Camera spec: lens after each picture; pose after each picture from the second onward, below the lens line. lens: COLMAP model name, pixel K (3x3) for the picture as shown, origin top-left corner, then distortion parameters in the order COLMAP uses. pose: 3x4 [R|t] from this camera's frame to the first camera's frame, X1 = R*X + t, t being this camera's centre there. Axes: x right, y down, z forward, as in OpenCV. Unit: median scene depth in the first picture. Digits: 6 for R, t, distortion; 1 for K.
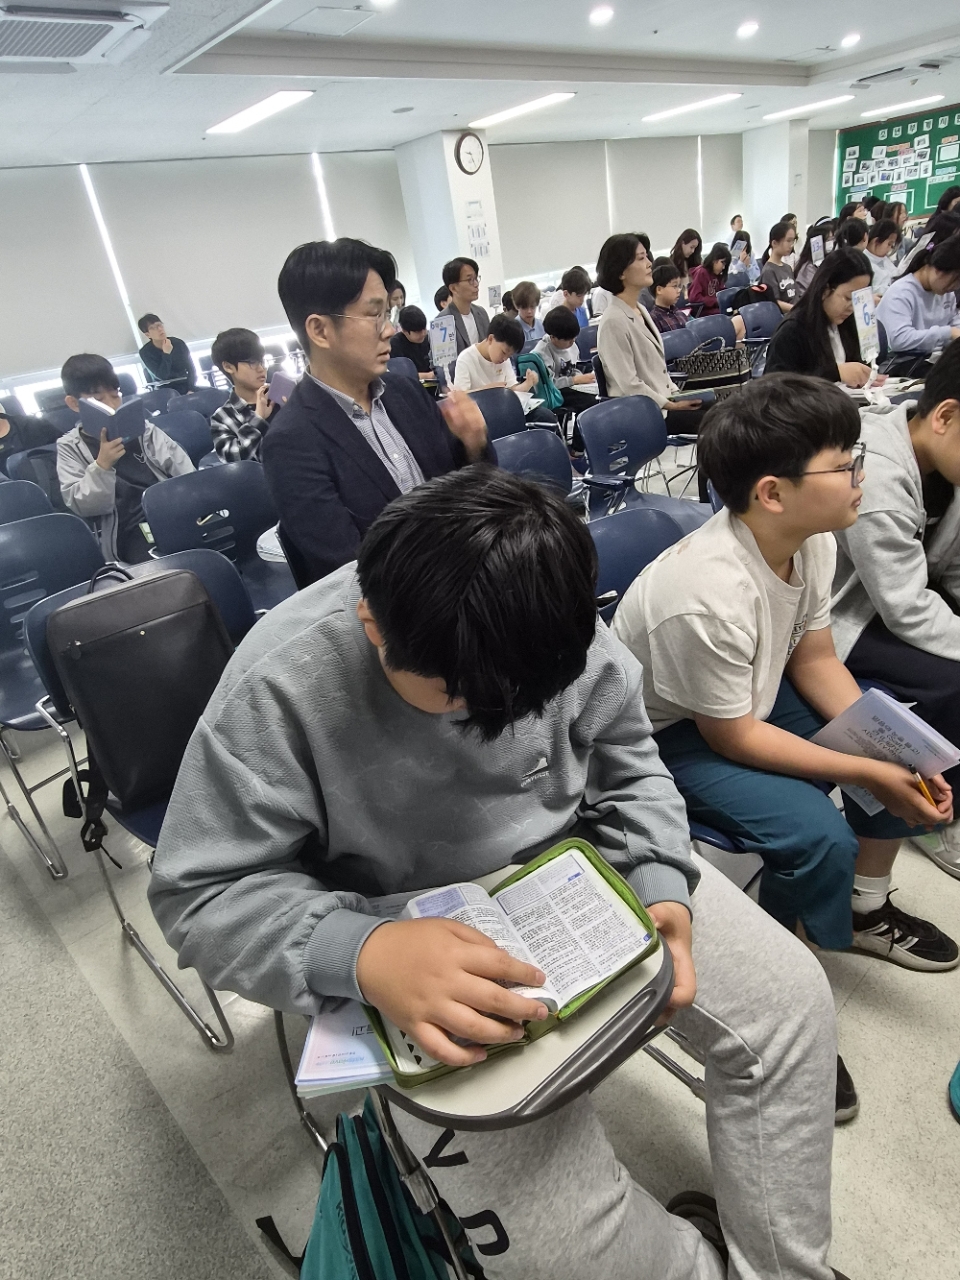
lens RADIAL K [[791.3, 0, 482.3], [0, 791.3, 636.9], [0, 0, 1]] dist [0.004133, -0.009182]
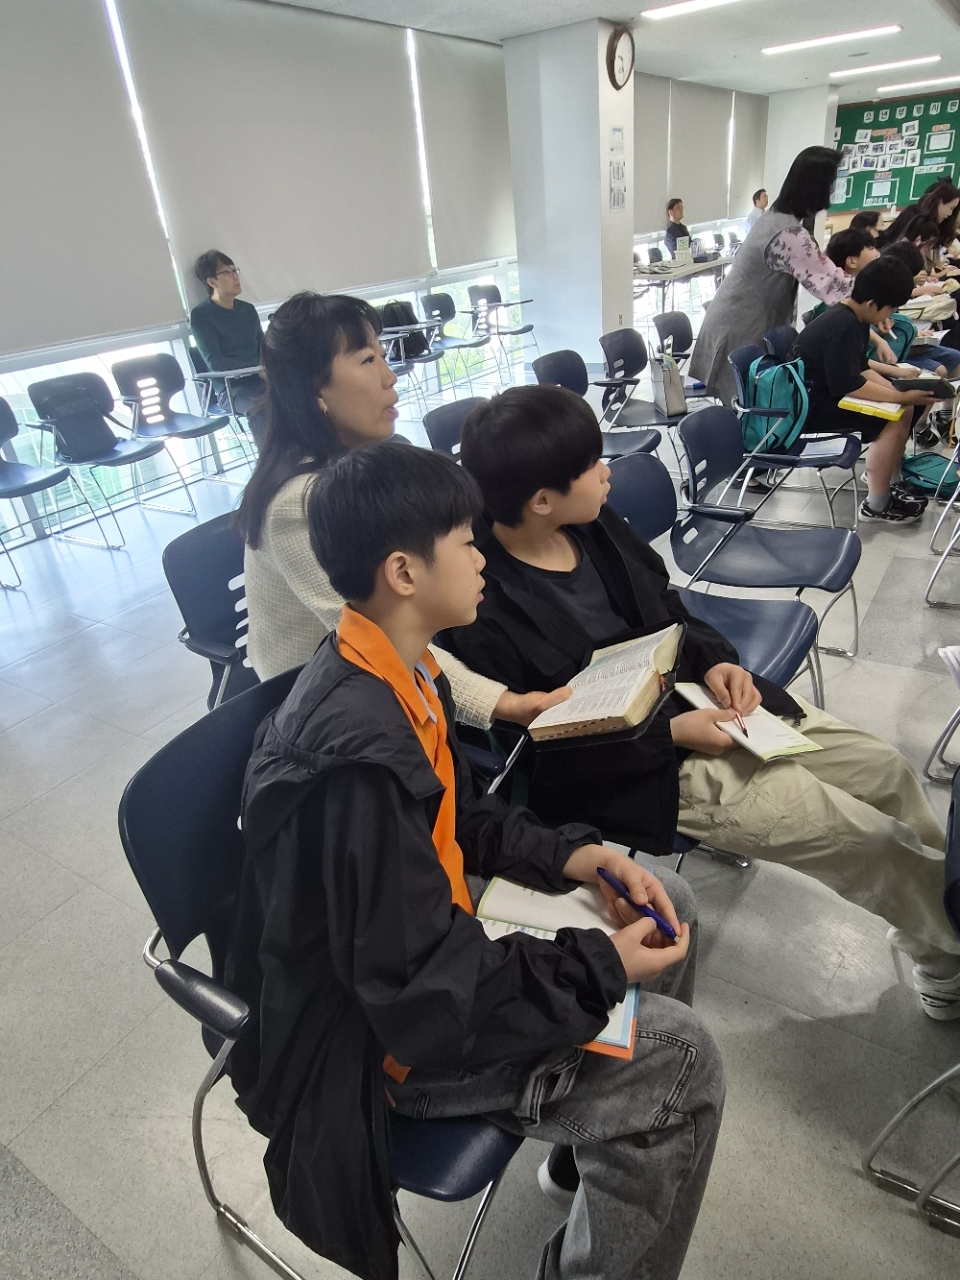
lens RADIAL K [[791.3, 0, 491.6], [0, 791.3, 642.5], [0, 0, 1]] dist [0.004133, -0.009182]
pose [[0.969080, -0.059876, 0.239371, -0.198275], [0.054522, 0.998093, 0.028933, -0.064840], [-0.240647, -0.014987, 0.970497, 0.192203]]
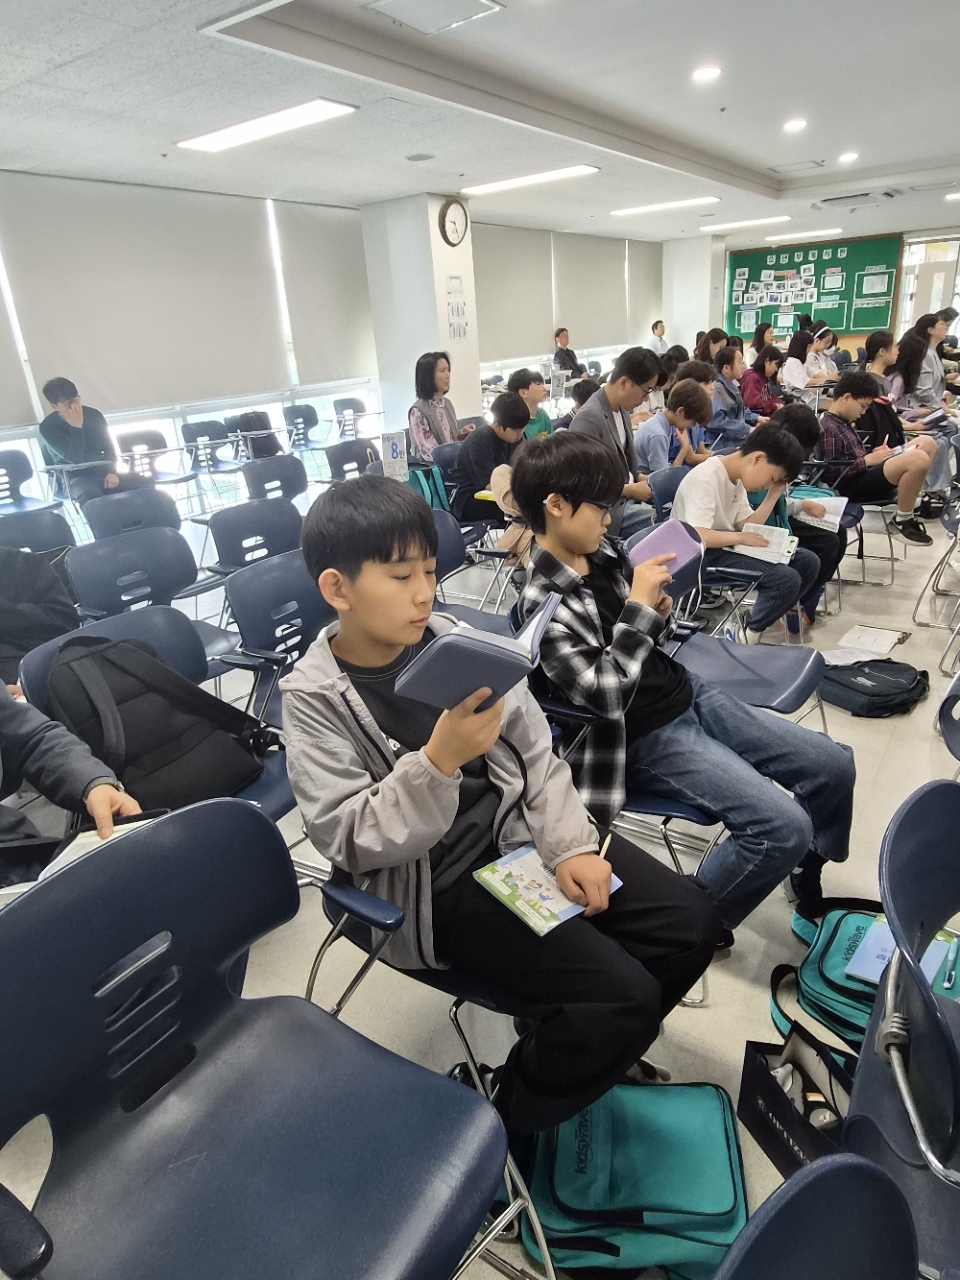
lens RADIAL K [[791.3, 0, 488.9], [0, 791.3, 636.8], [0, 0, 1]] dist [0.004133, -0.009182]
pose [[0.973714, -0.000348, 0.227772, -0.103965], [0.022432, 0.995284, -0.094373, -0.045727], [-0.226665, 0.097001, 0.969130, 0.115329]]
